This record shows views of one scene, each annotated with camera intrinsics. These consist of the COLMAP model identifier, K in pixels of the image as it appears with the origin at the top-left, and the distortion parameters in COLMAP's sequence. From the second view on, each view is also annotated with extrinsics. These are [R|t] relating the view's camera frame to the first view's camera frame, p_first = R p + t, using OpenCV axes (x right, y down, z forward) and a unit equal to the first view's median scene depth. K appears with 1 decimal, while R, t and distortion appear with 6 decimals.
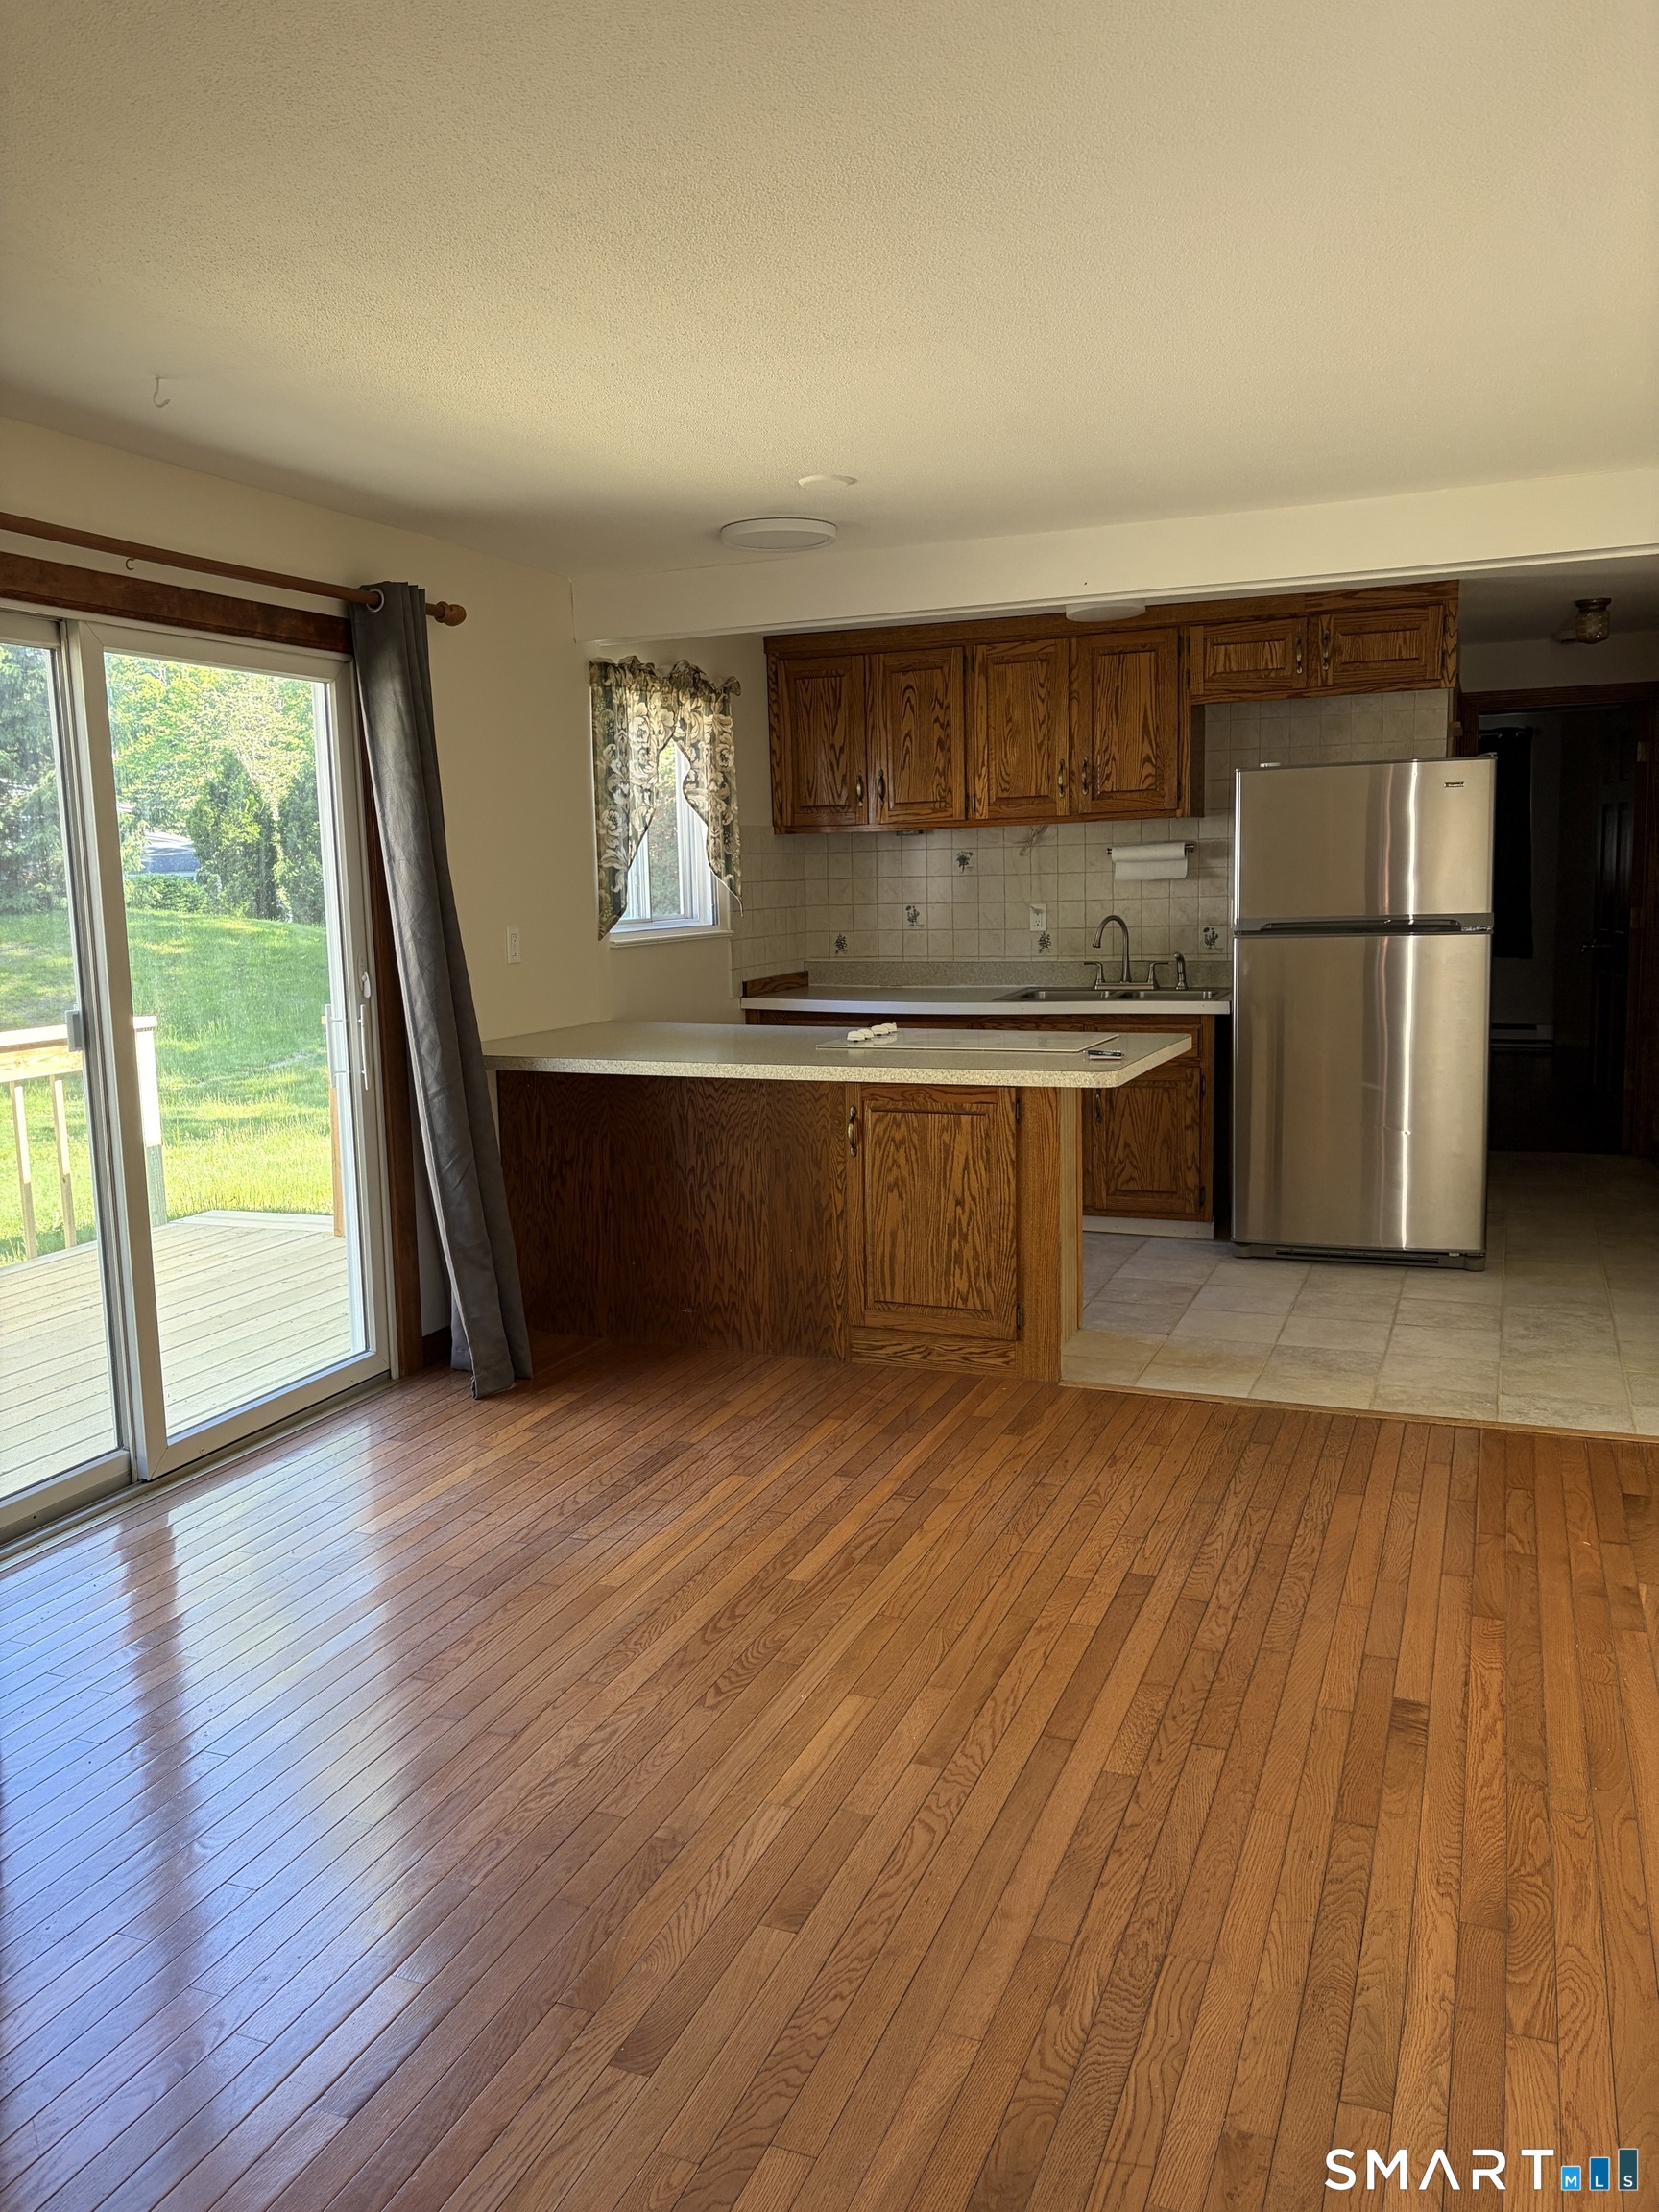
lens RADIAL K [[1686.2, 0, 819.1], [0, 1686.2, 1111.2], [0, 0, 1]] dist [0.004006, -0.003189]
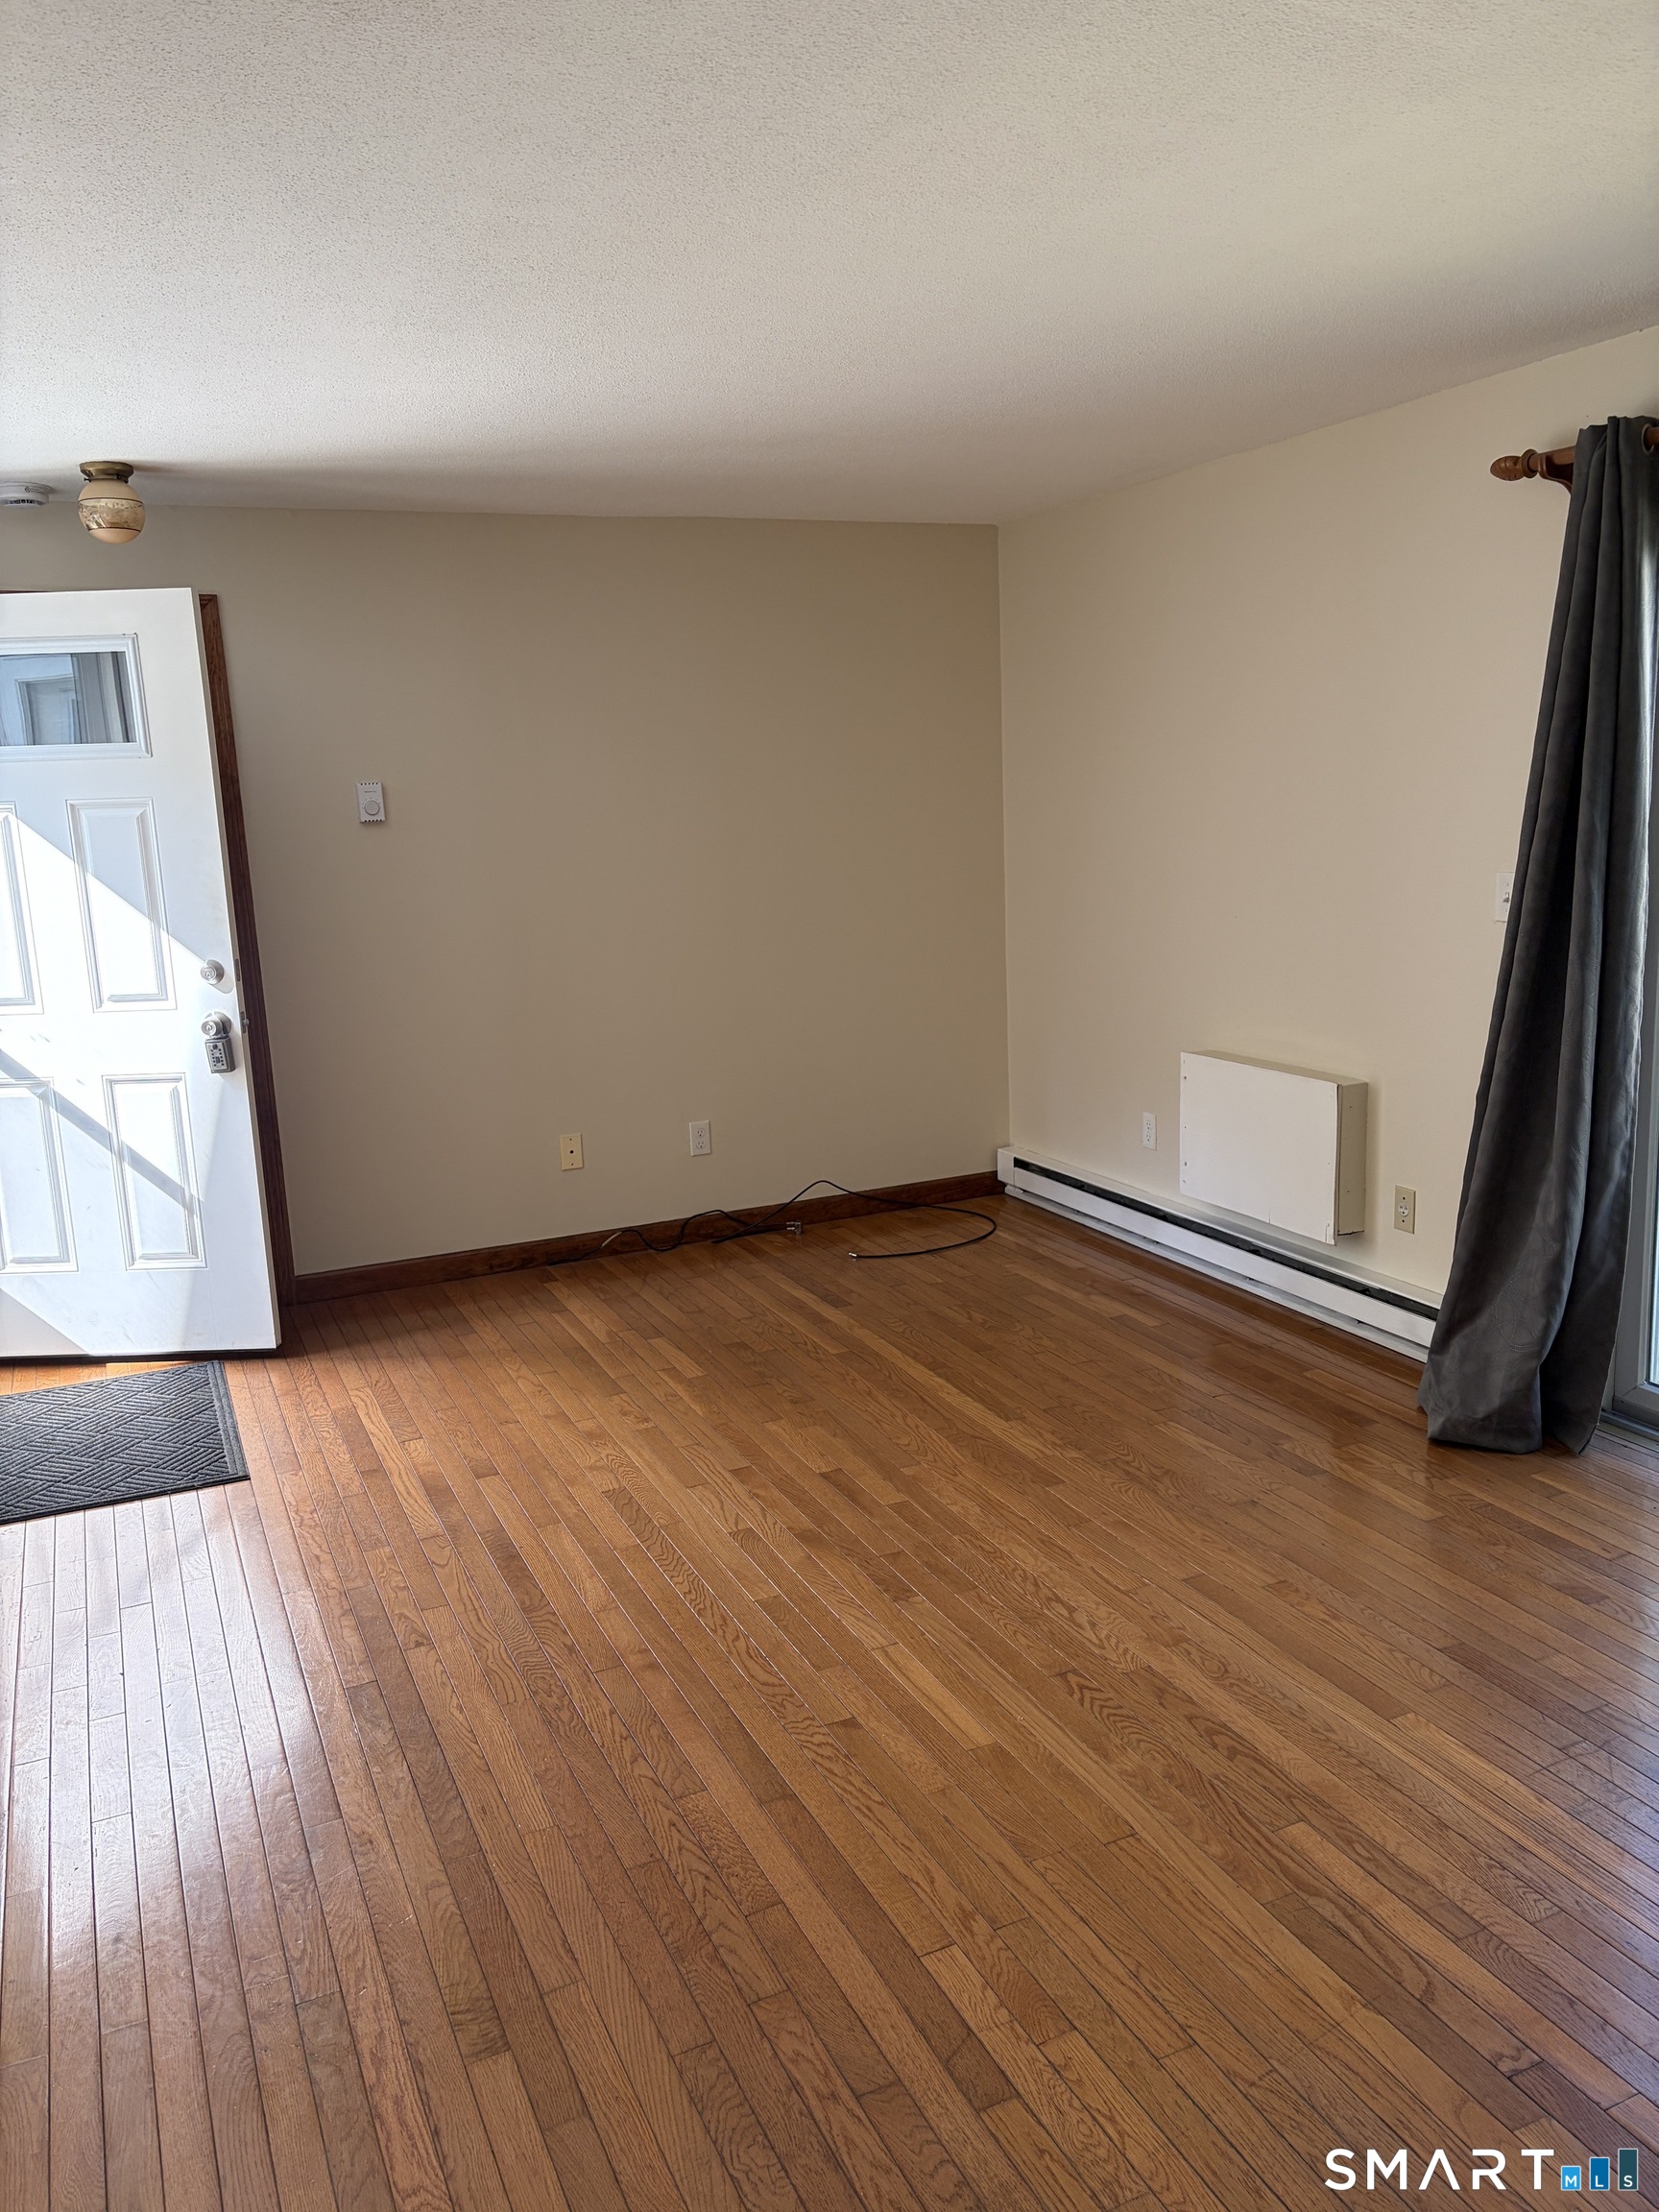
lens RADIAL K [[1686.2, 0, 819.1], [0, 1686.2, 1111.2], [0, 0, 1]] dist [0.004006, -0.003189]
pose [[-0.694863, 0.189701, -0.693671, 0.612160], [-0.042281, 0.952136, 0.302737, -0.245566], [0.717899, 0.239689, -0.653583, 1.330432]]
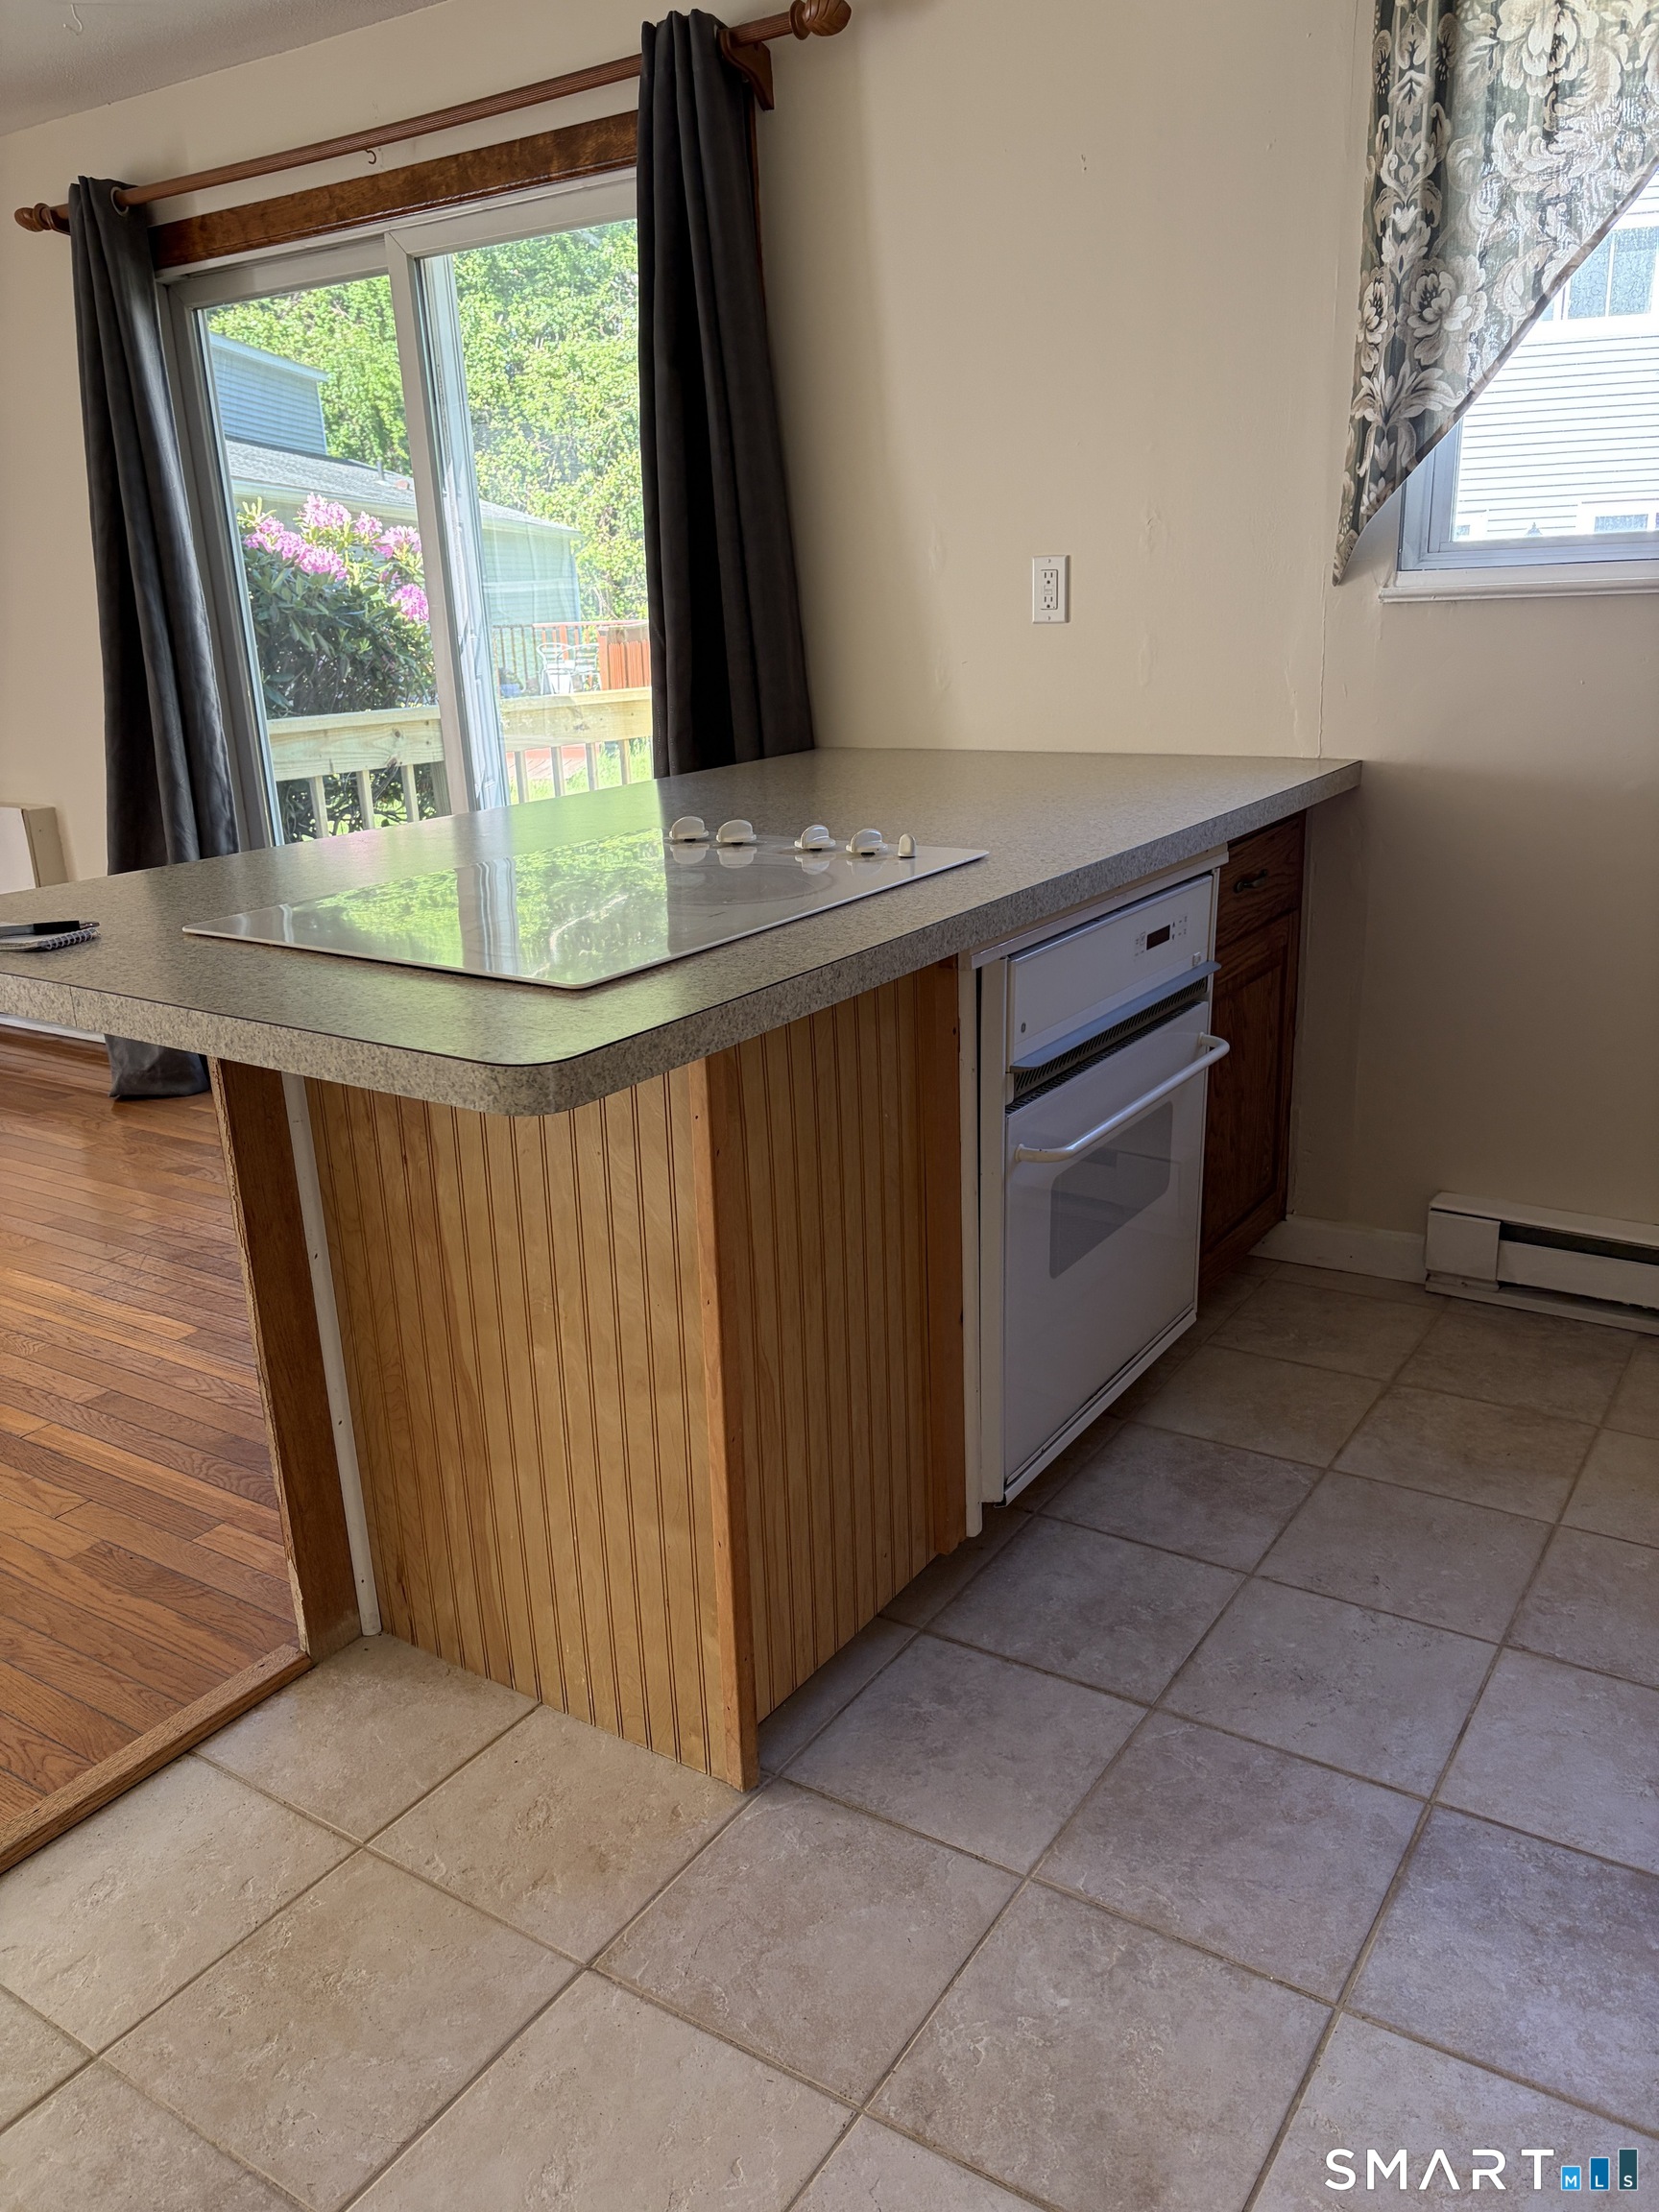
lens RADIAL K [[1686.2, 0, 819.1], [0, 1686.2, 1111.2], [0, 0, 1]] dist [0.004006, -0.003189]
pose [[-0.193427, 0.328409, -0.924518, 0.700750], [-0.094812, 0.931647, 0.350778, -0.208902], [0.976523, 0.155505, -0.149069, 1.704857]]
